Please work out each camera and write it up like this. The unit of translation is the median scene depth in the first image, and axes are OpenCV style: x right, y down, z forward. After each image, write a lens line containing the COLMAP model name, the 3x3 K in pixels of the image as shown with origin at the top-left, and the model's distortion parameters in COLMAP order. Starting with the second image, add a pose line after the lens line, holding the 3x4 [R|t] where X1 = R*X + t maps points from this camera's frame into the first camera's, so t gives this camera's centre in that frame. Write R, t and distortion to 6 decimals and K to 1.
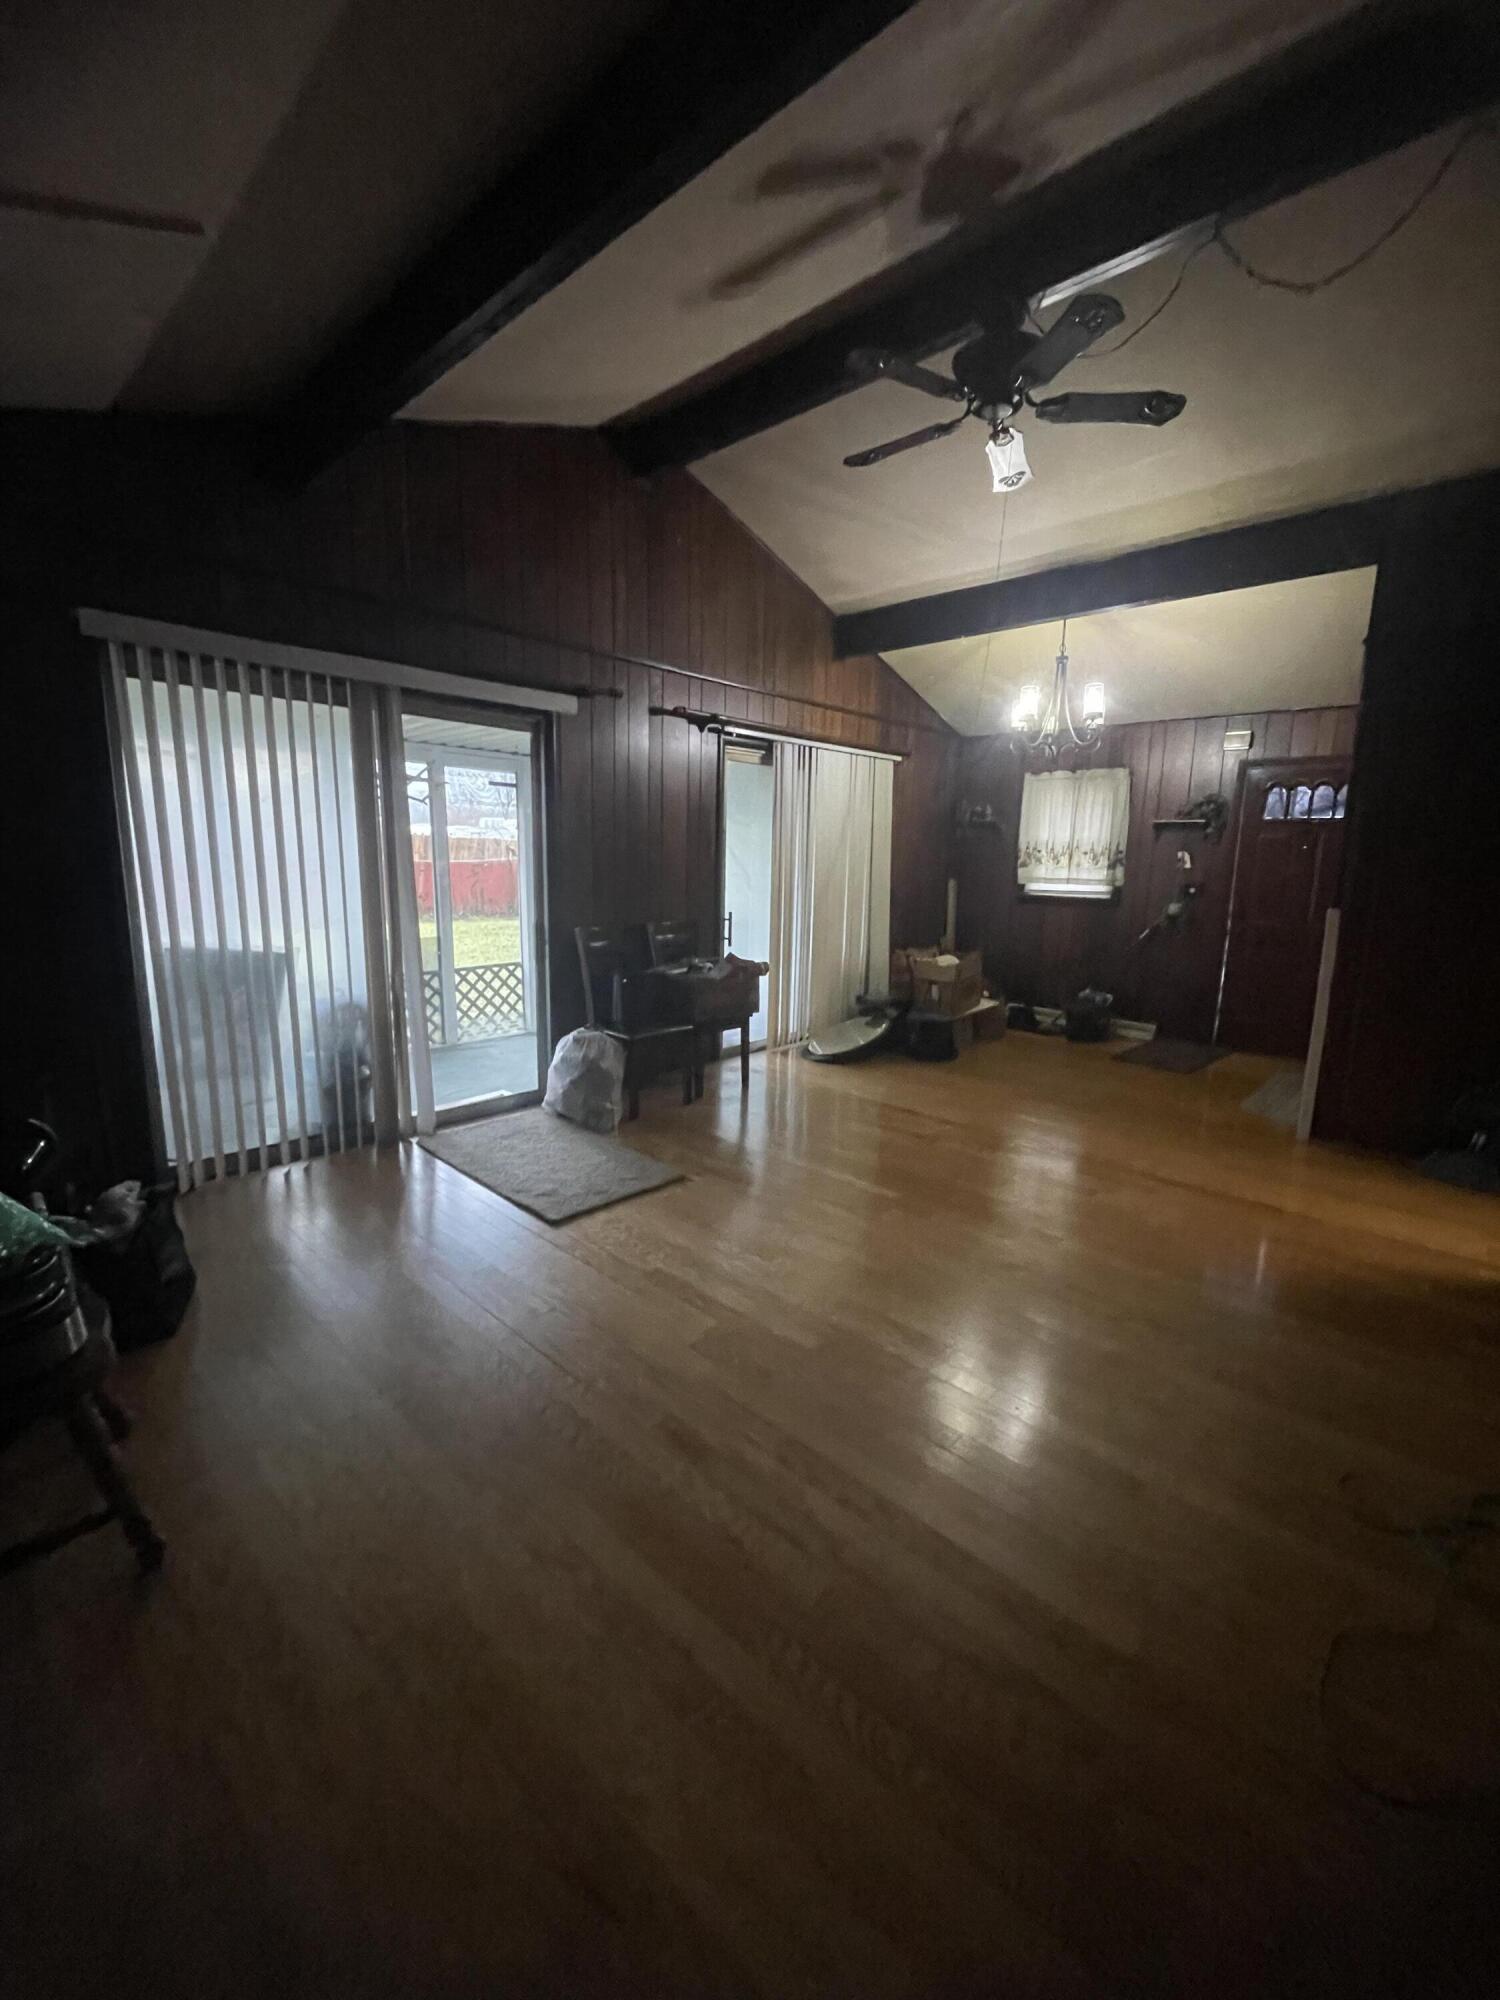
lens RADIAL K [[801.8, 0, 751.1], [0, 801.8, 1000.3], [0, 0, 1]] dist [0.000651, 0.000011]
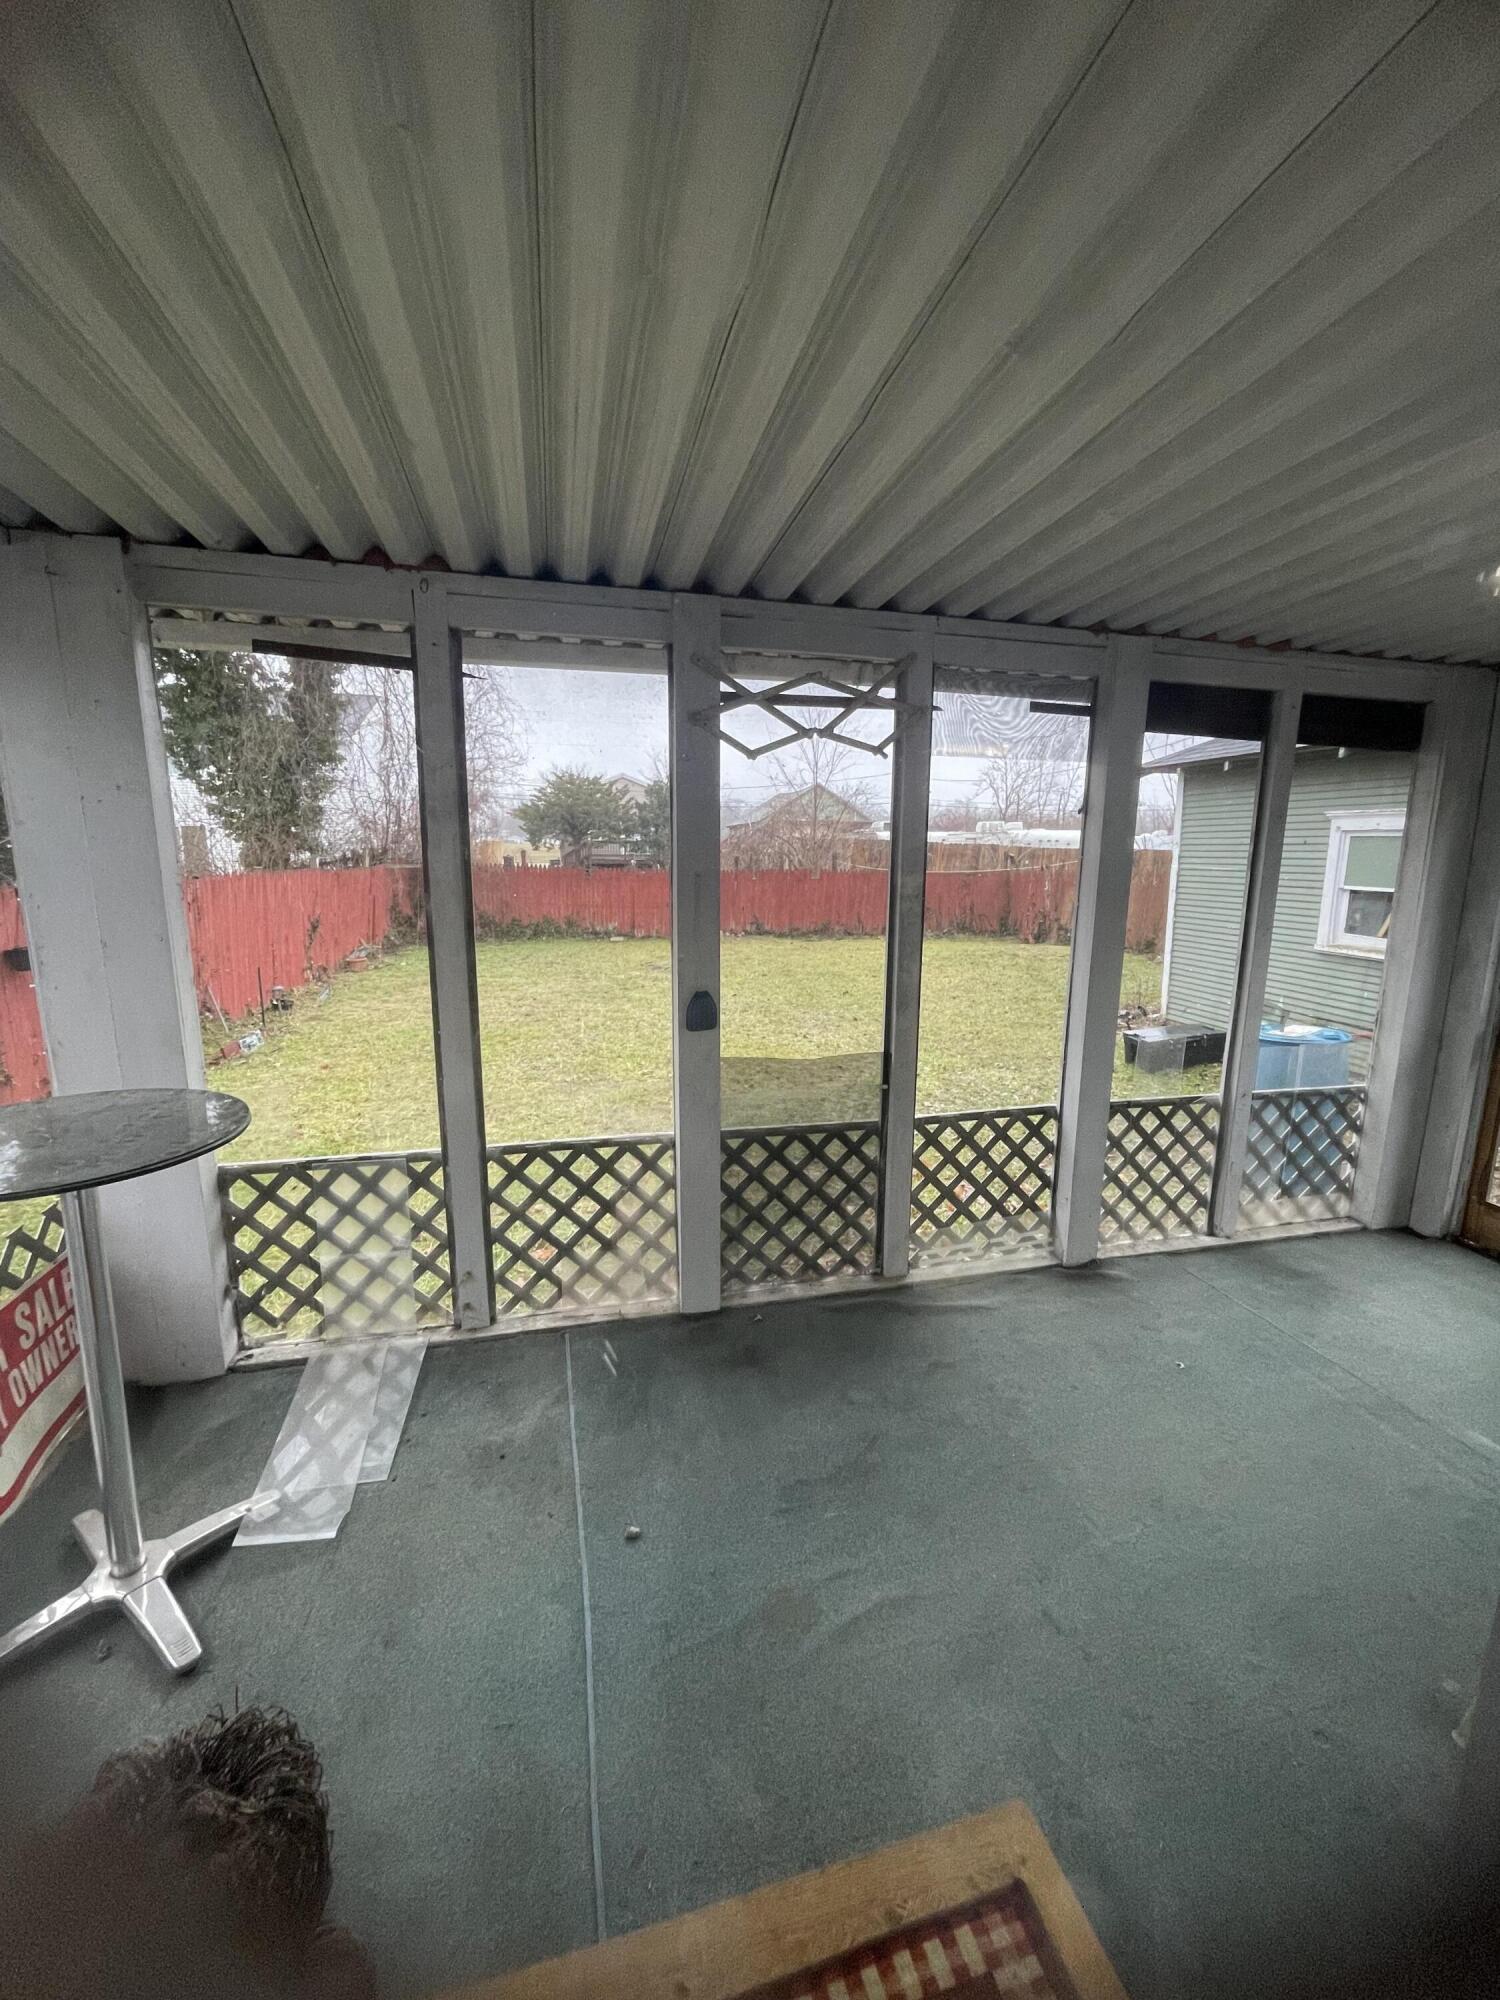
lens RADIAL K [[801.8, 0, 754.0], [0, 801.8, 1001.2], [0, 0, 1]] dist [0.000651, 0.000011]
pose [[0.836092, 0.087393, -0.541583, -0.193722], [-0.091390, 0.995623, 0.019572, -0.102087], [0.540923, 0.033131, 0.840419, 0.534398]]
